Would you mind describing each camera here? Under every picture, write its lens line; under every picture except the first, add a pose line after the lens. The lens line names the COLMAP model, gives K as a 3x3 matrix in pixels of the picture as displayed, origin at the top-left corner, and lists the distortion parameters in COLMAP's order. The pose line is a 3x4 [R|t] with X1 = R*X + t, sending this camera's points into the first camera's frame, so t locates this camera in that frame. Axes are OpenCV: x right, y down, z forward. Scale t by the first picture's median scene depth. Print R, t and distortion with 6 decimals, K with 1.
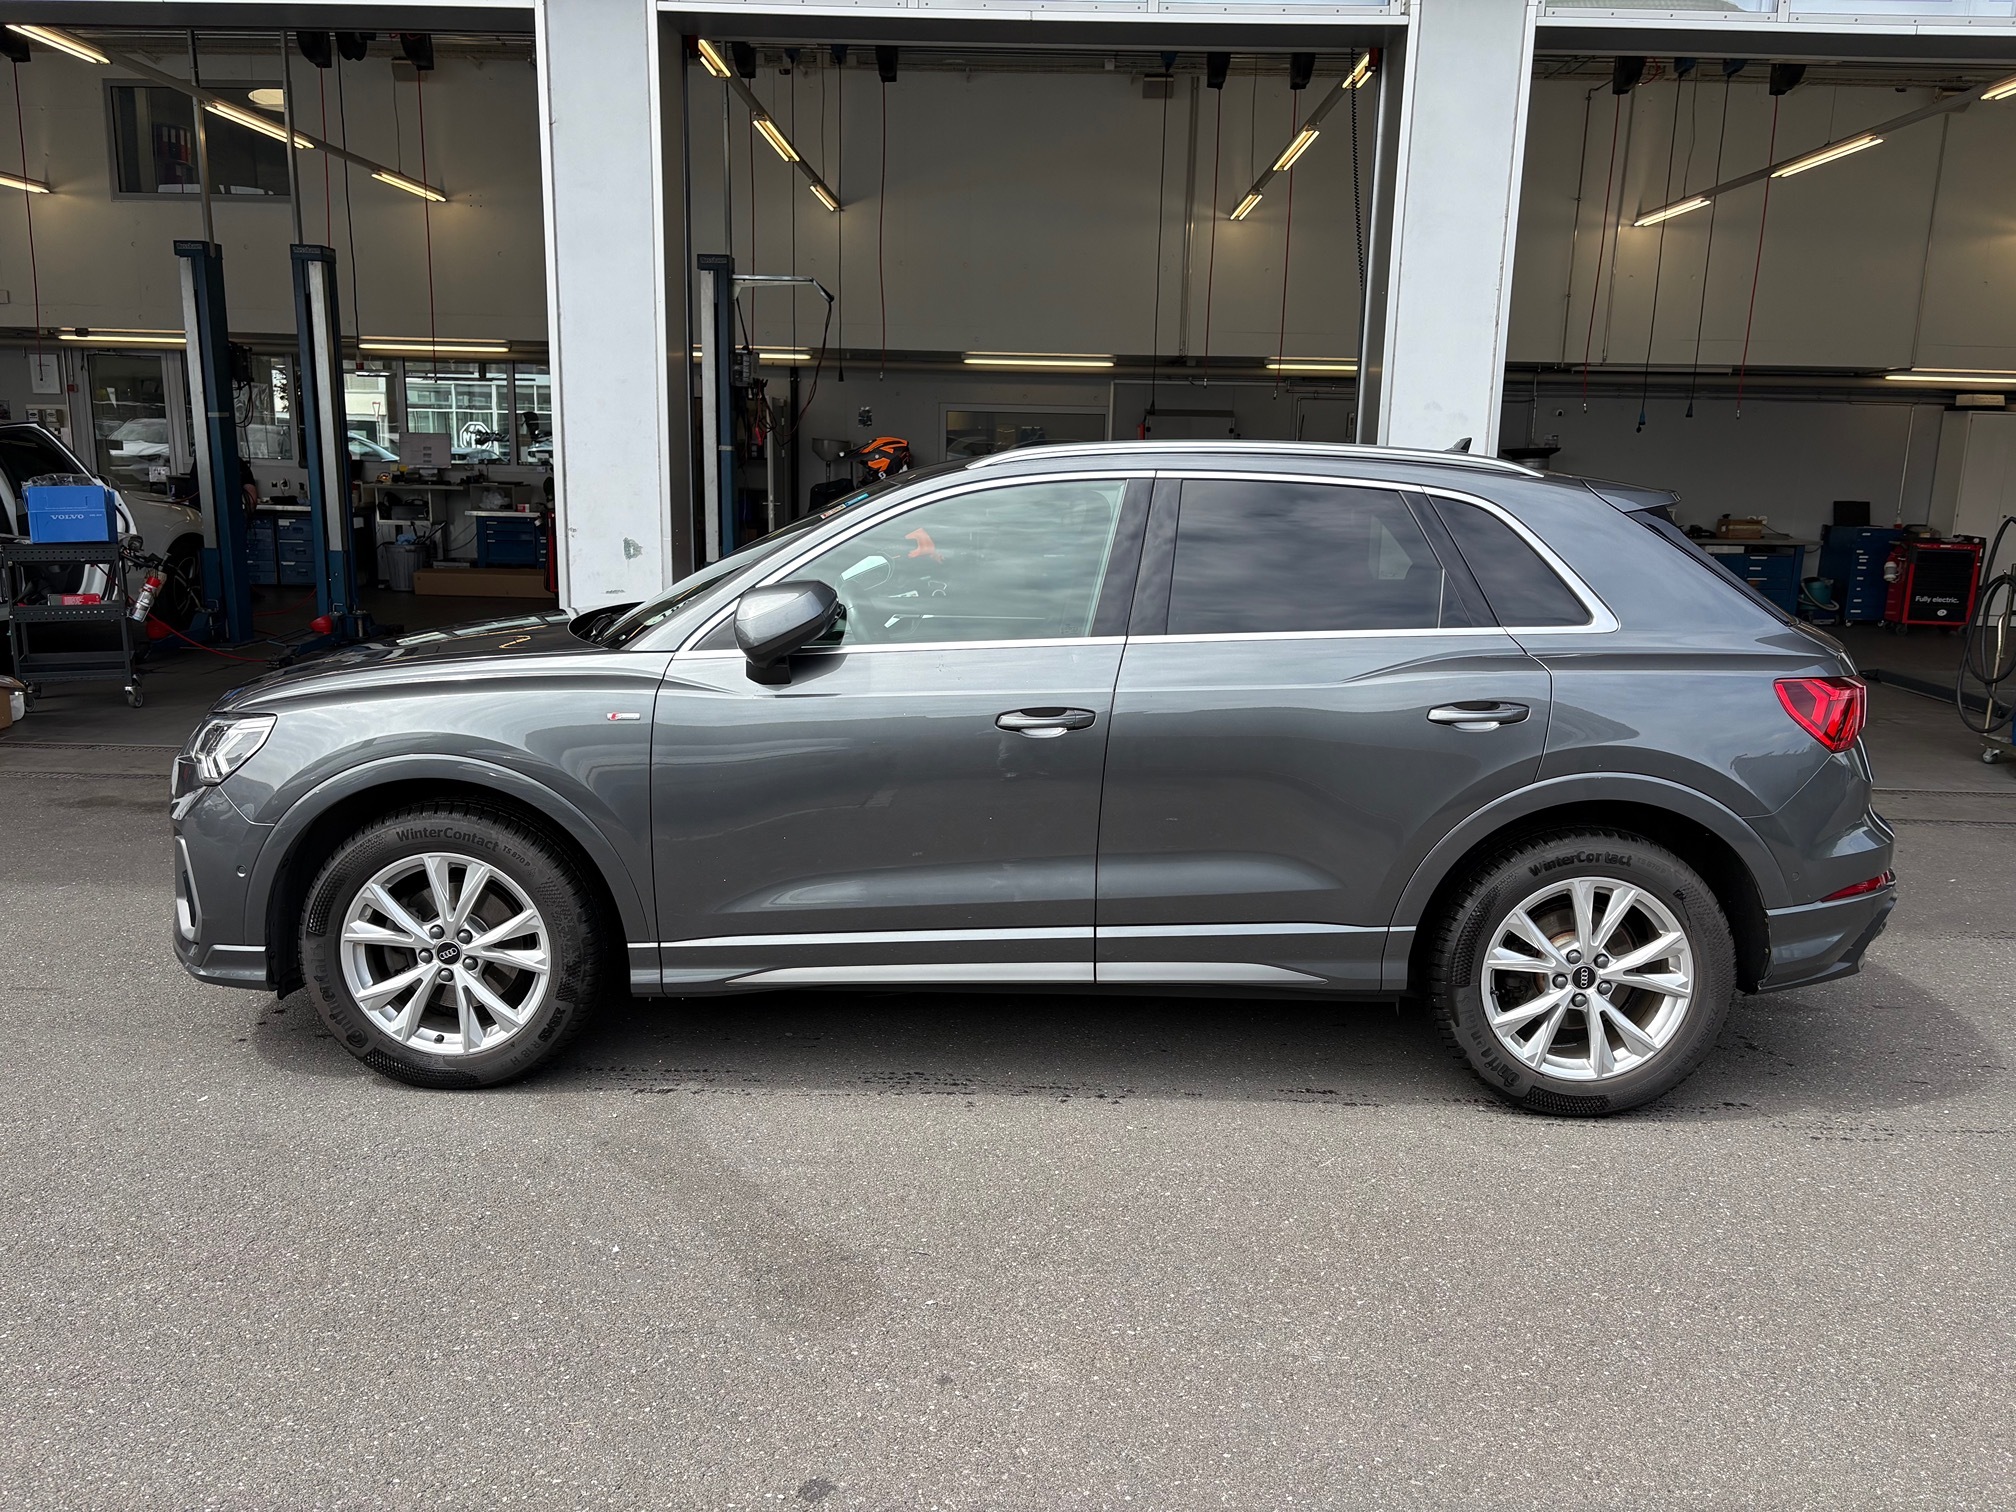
lens RADIAL K [[1470.3, 0, 1008.0], [0, 1470.3, 756.0], [0, 0, 1]] dist [0.056650, -0.062618]
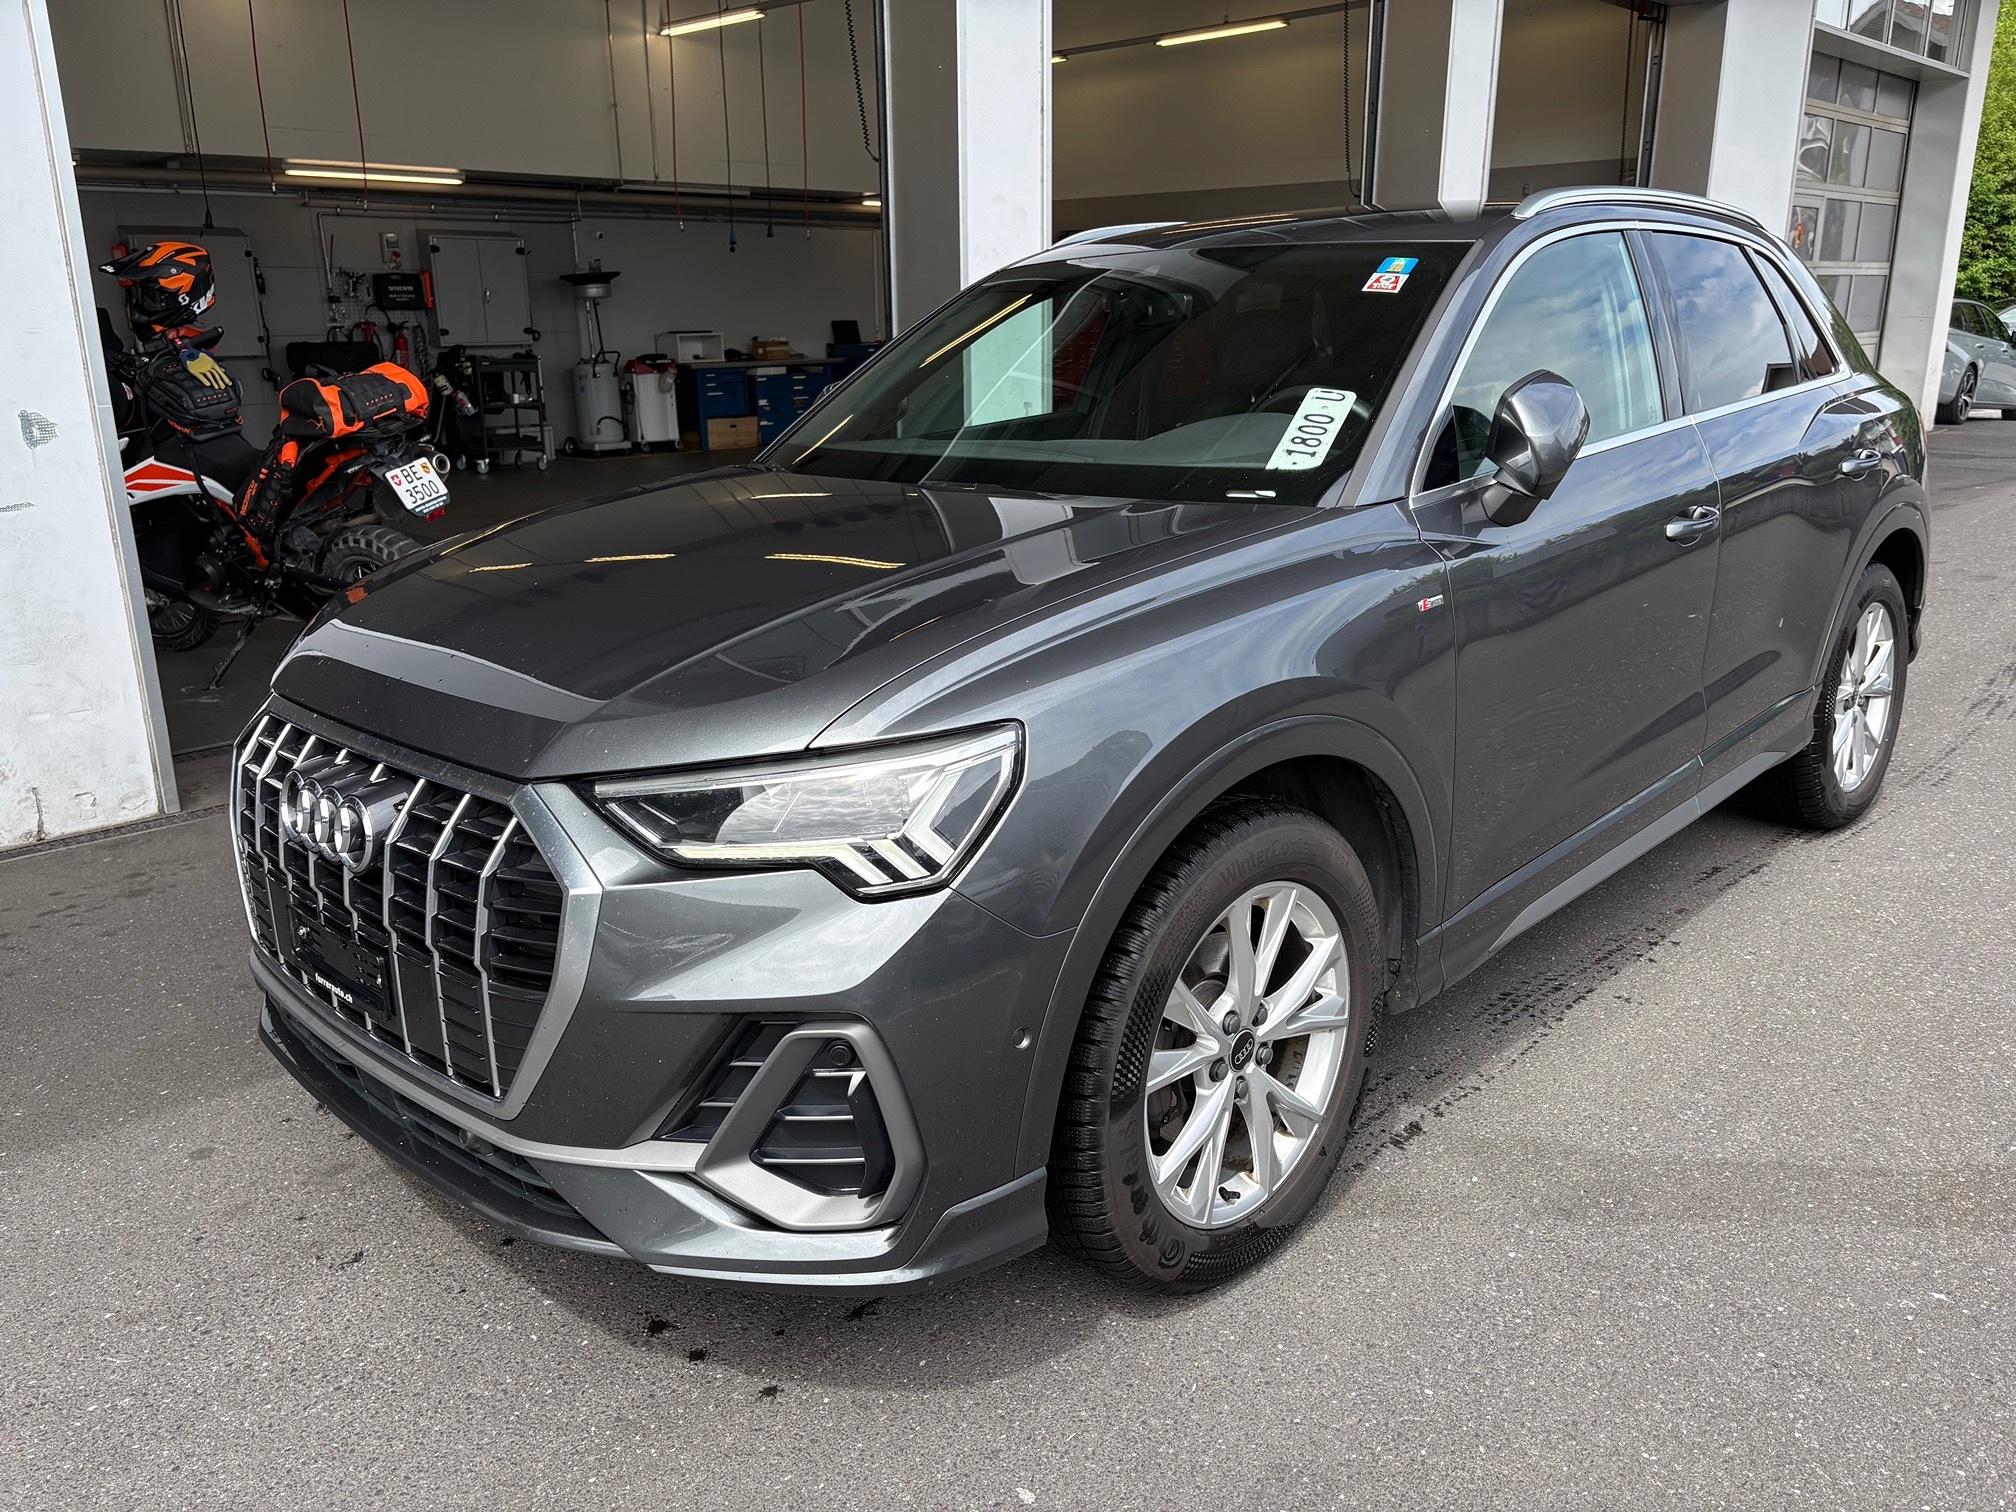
lens RADIAL K [[1470.3, 0, 1008.0], [0, 1470.3, 756.0], [0, 0, 1]] dist [0.056650, -0.062618]
pose [[0.707478, -0.234465, 0.666709, -0.177879], [0.166474, 0.972107, 0.165211, -0.021329], [-0.686849, -0.005893, 0.726776, 0.138247]]
